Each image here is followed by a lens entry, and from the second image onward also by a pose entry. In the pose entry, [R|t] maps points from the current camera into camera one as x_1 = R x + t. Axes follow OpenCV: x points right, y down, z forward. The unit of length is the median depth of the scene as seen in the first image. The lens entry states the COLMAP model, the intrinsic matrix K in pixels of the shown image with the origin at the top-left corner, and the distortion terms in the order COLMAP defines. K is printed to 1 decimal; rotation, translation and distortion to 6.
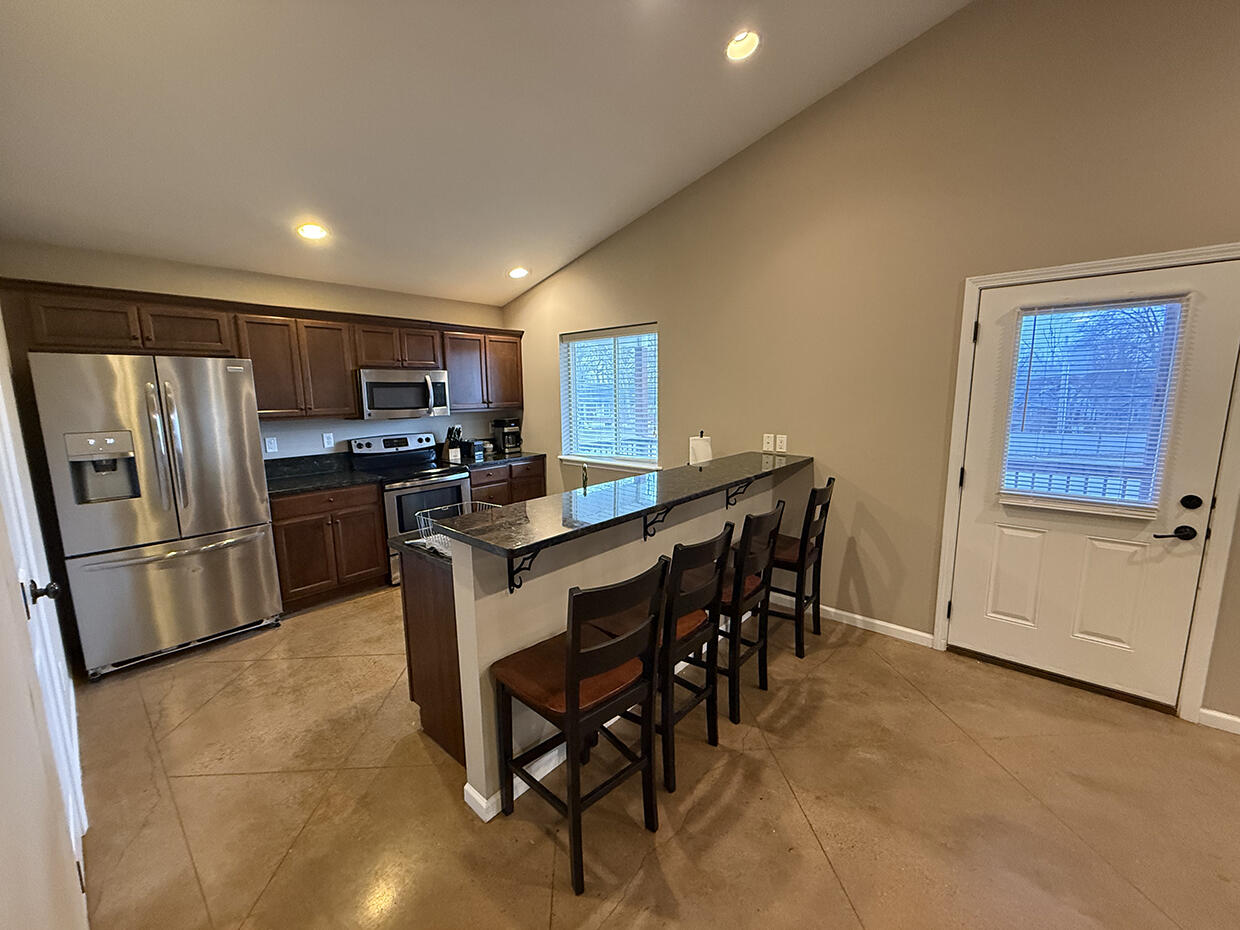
lens RADIAL K [[492.8, 0, 616.1], [0, 492.8, 466.2], [0, 0, 1]] dist [0.001273, 0.000062]
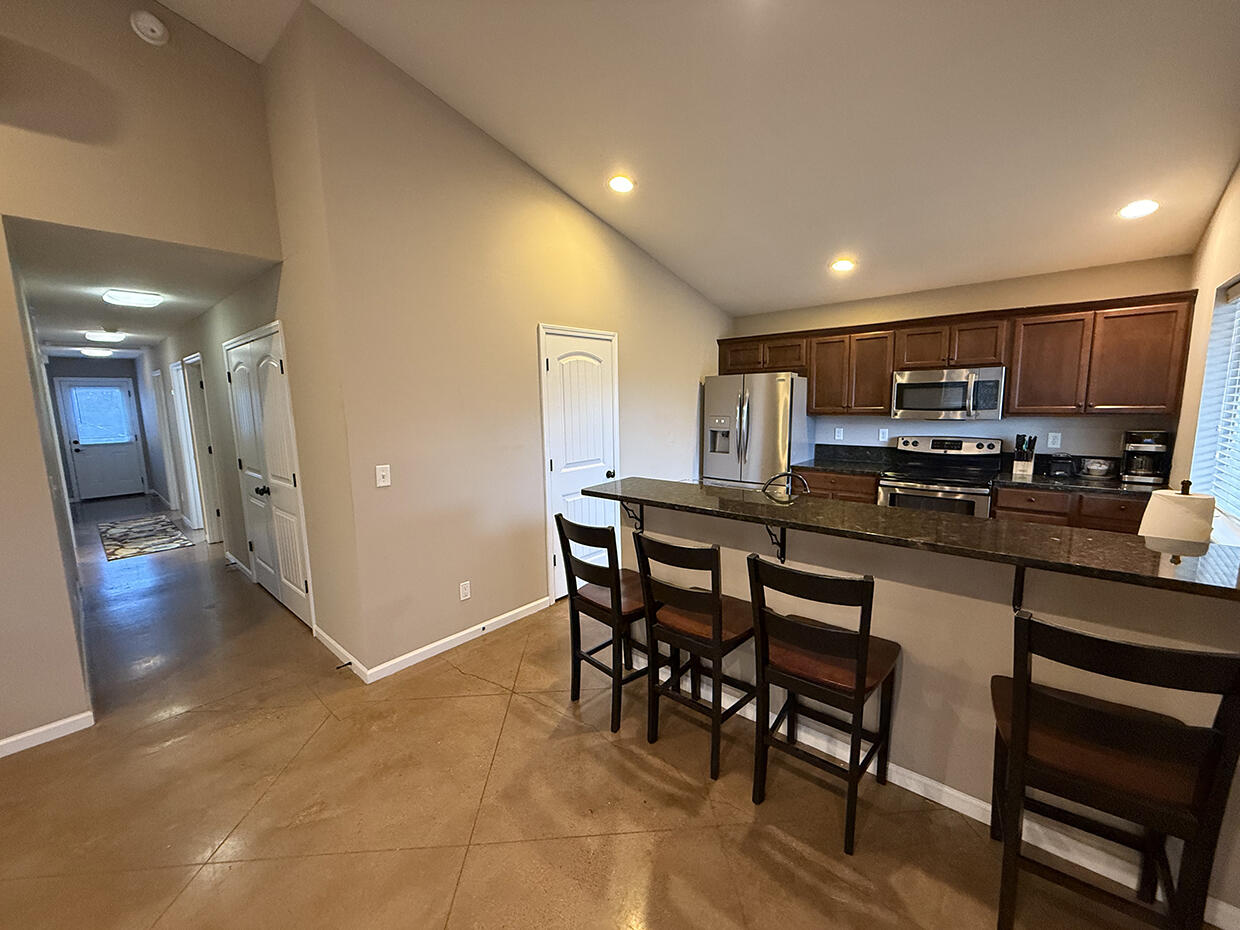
lens RADIAL K [[492.8, 0, 616.1], [0, 492.8, 466.2], [0, 0, 1]] dist [0.001273, 0.000062]
pose [[-0.009510, 0.149853, -0.988663, 0.582751], [-0.129286, 0.980224, 0.149817, -0.076239], [0.991562, 0.129245, 0.010052, 0.405102]]
